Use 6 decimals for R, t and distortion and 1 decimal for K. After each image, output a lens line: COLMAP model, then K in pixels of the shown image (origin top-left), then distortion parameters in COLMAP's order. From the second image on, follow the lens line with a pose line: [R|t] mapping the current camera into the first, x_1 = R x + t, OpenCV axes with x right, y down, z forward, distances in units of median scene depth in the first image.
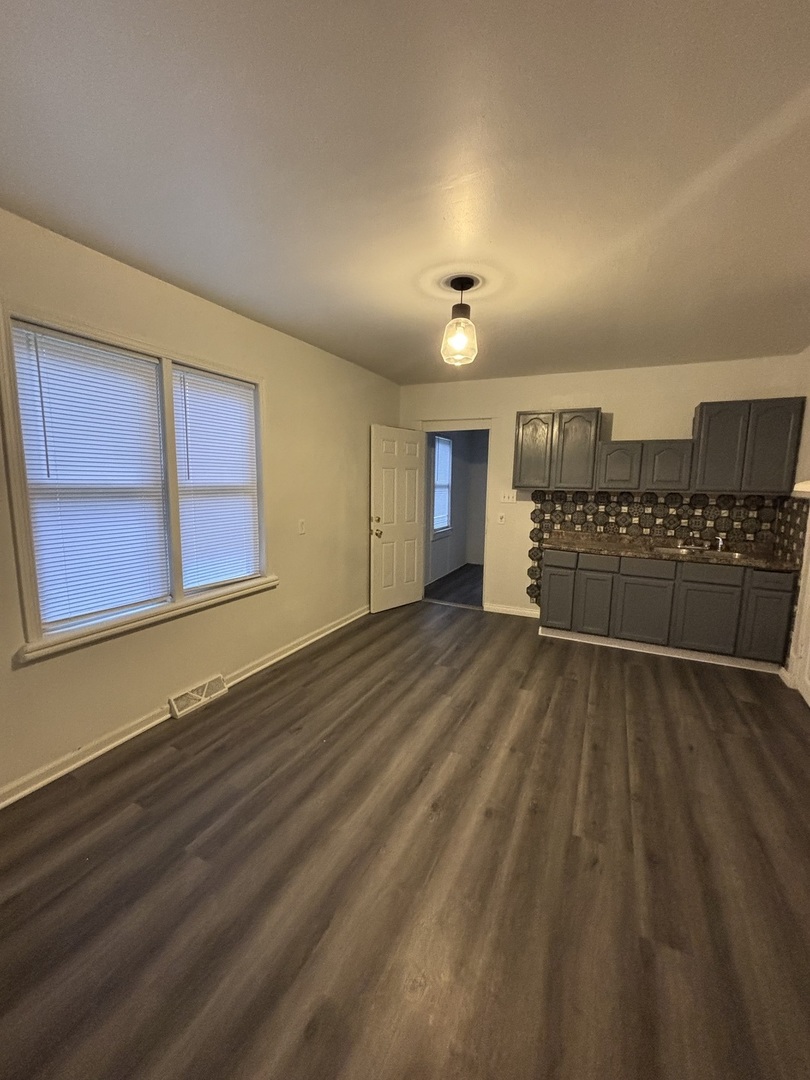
lens RADIAL K [[437.3, 0, 407.0], [0, 437.3, 542.3], [0, 0, 1]] dist [0.010732, -0.003009]
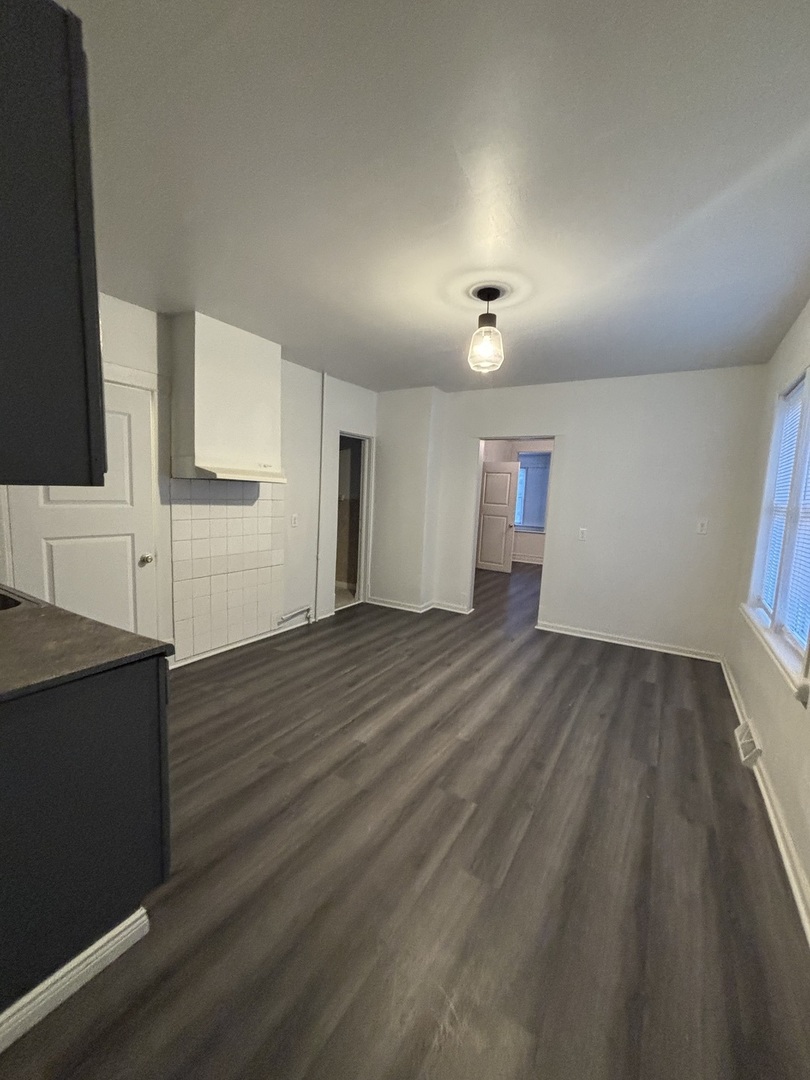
lens RADIAL K [[437.3, 0, 405.4], [0, 437.3, 538.4], [0, 0, 1]] dist [0.010732, -0.003009]
pose [[-0.992405, -0.068657, 0.102070, 0.151615], [-0.040830, 0.966559, 0.253173, -0.249762], [-0.116039, 0.247083, -0.962021, 1.870968]]
